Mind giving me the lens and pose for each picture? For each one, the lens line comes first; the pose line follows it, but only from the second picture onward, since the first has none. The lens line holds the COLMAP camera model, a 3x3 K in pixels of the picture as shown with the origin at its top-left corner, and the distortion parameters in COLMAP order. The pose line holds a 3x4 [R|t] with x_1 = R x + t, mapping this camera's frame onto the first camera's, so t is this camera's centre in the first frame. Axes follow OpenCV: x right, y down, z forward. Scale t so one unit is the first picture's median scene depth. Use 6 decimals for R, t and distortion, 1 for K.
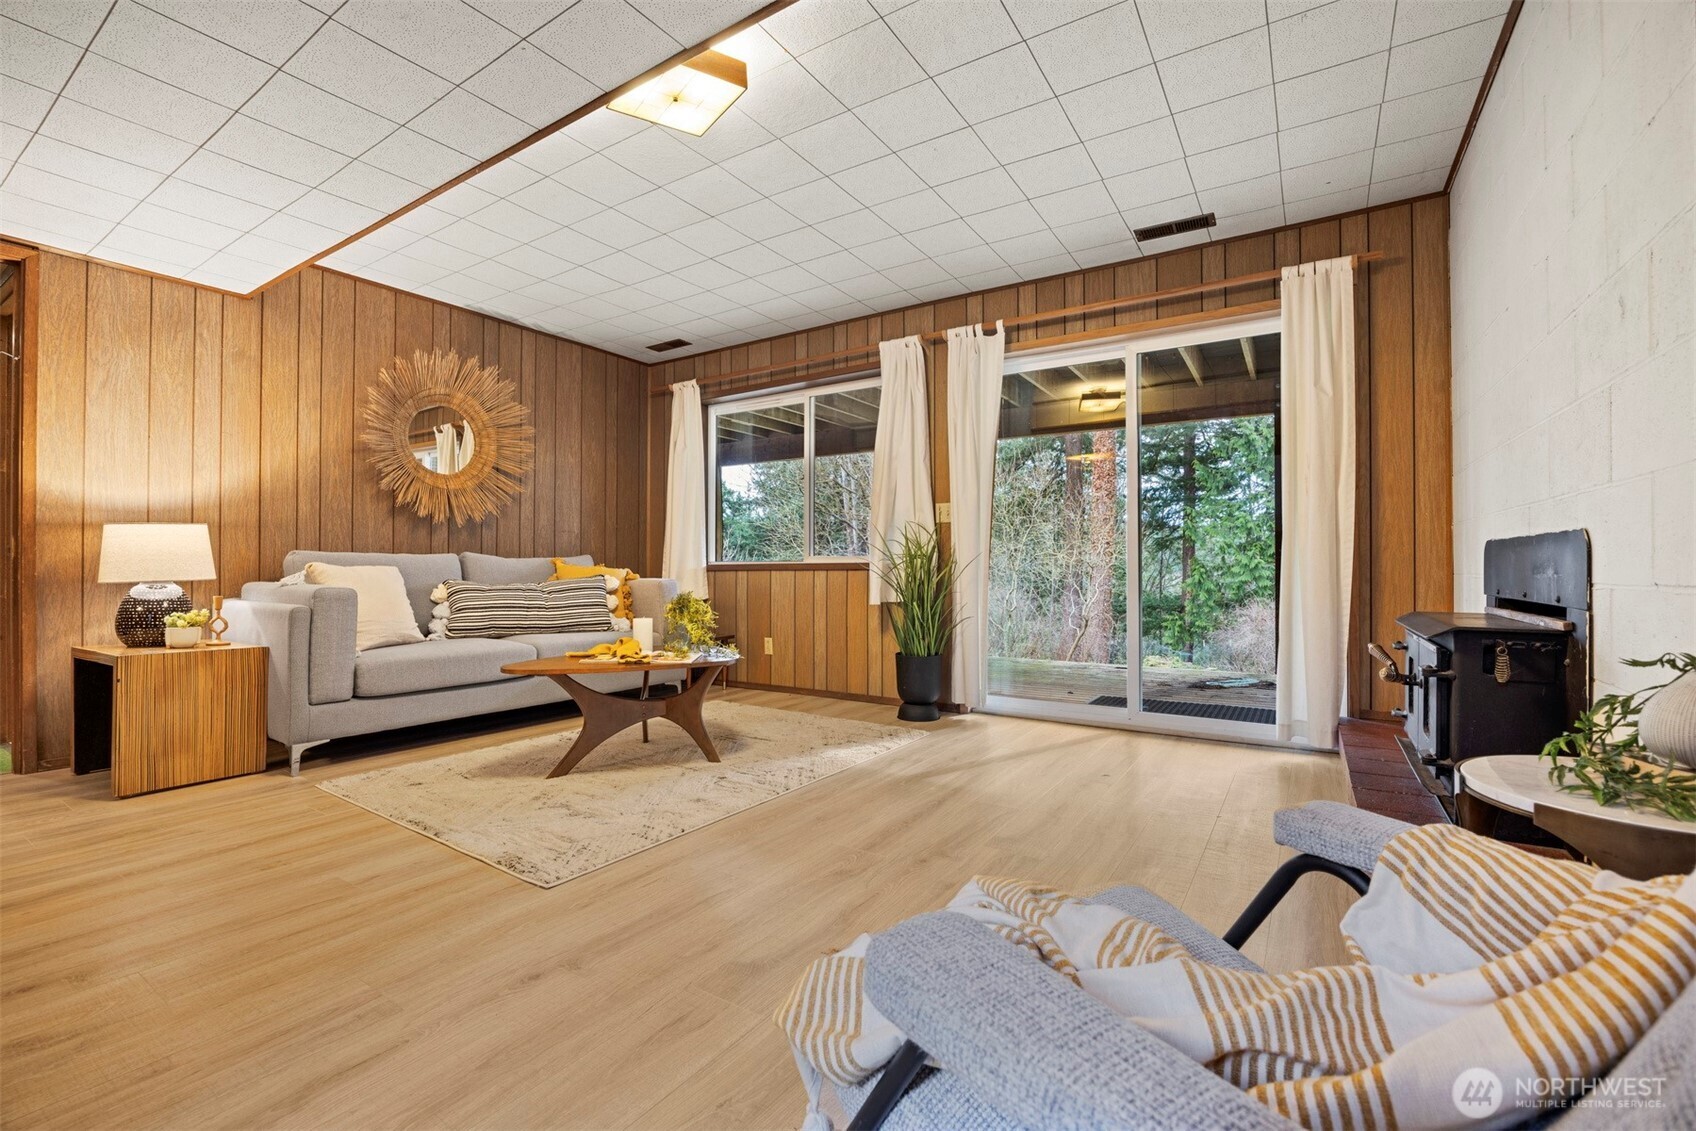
lens RADIAL K [[746.9, 0, 838.0], [0, 746.9, 571.4], [0, 0, 1]] dist [-0.022299, 0.001691]
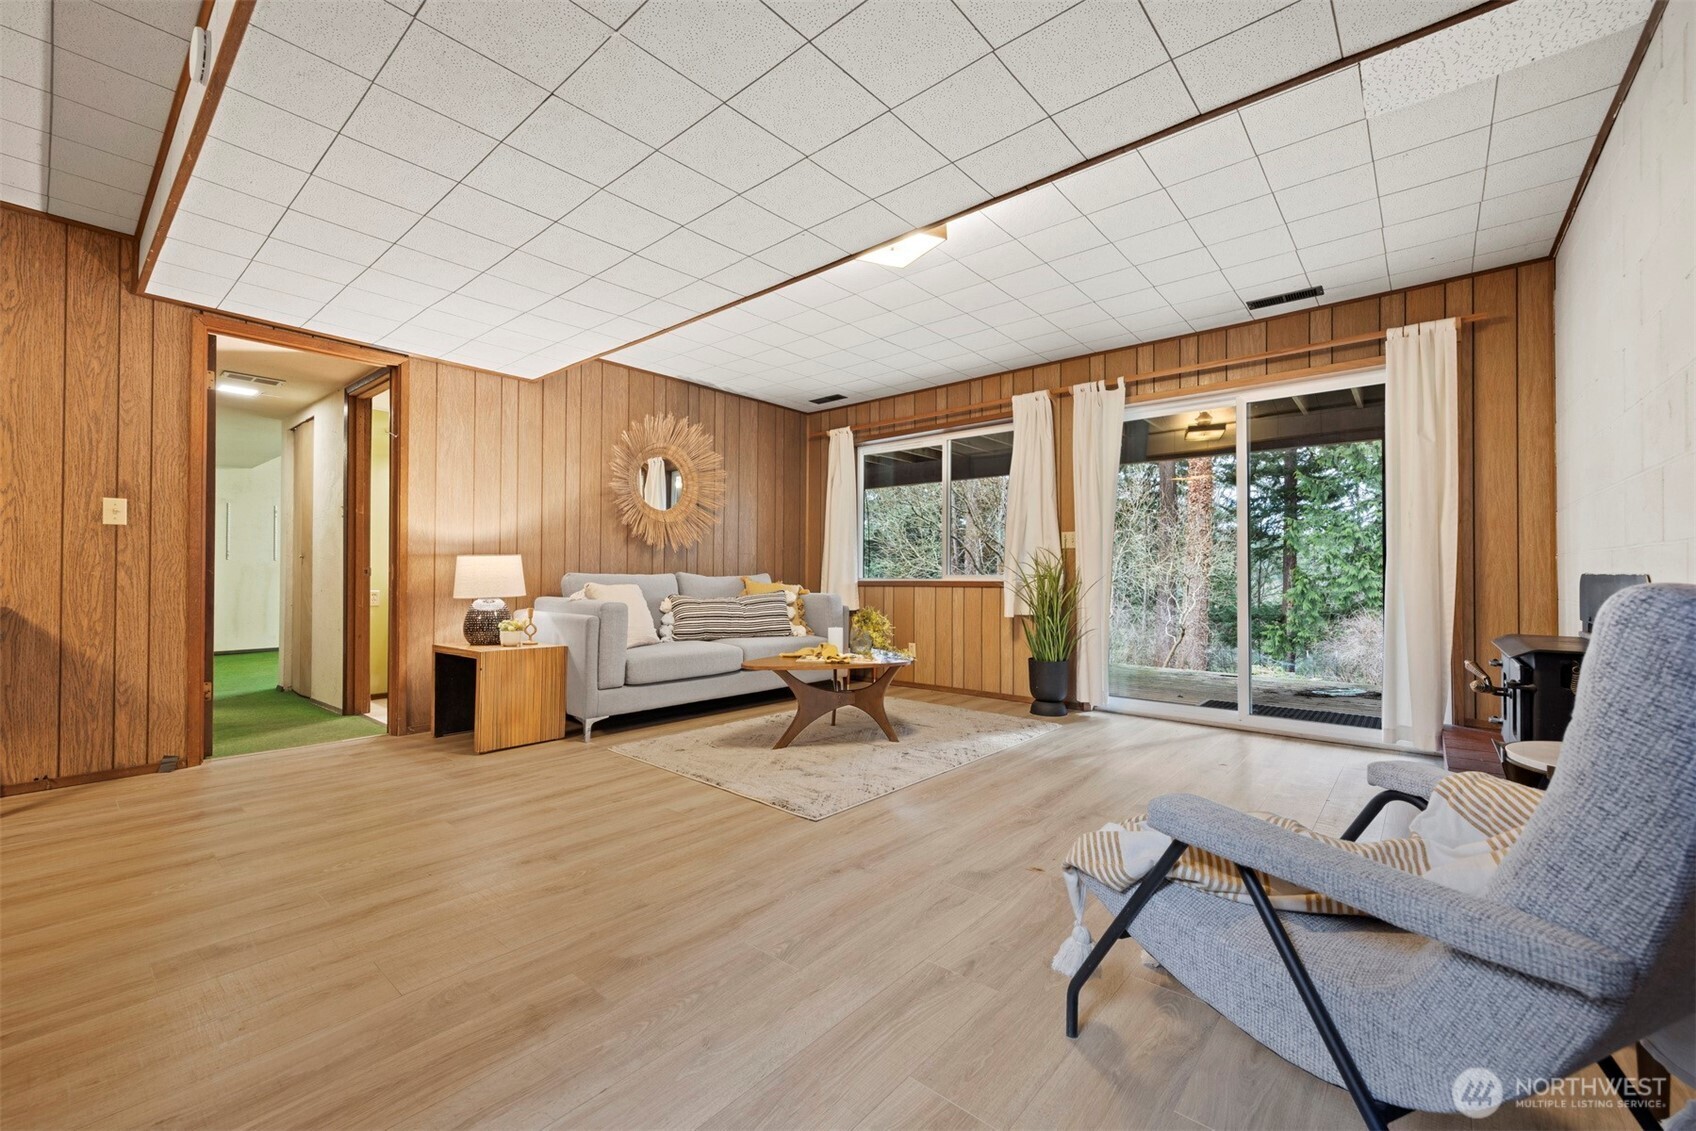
lens RADIAL K [[696.3, 0, 840.8], [0, 696.3, 570.0], [0, 0, 1]] dist [0.010293, -0.001576]
pose [[0.991566, 0.003119, -0.129562, -0.095862], [-0.004685, 0.999920, -0.011781, -0.021433], [0.129515, 0.012289, 0.991501, -0.181716]]
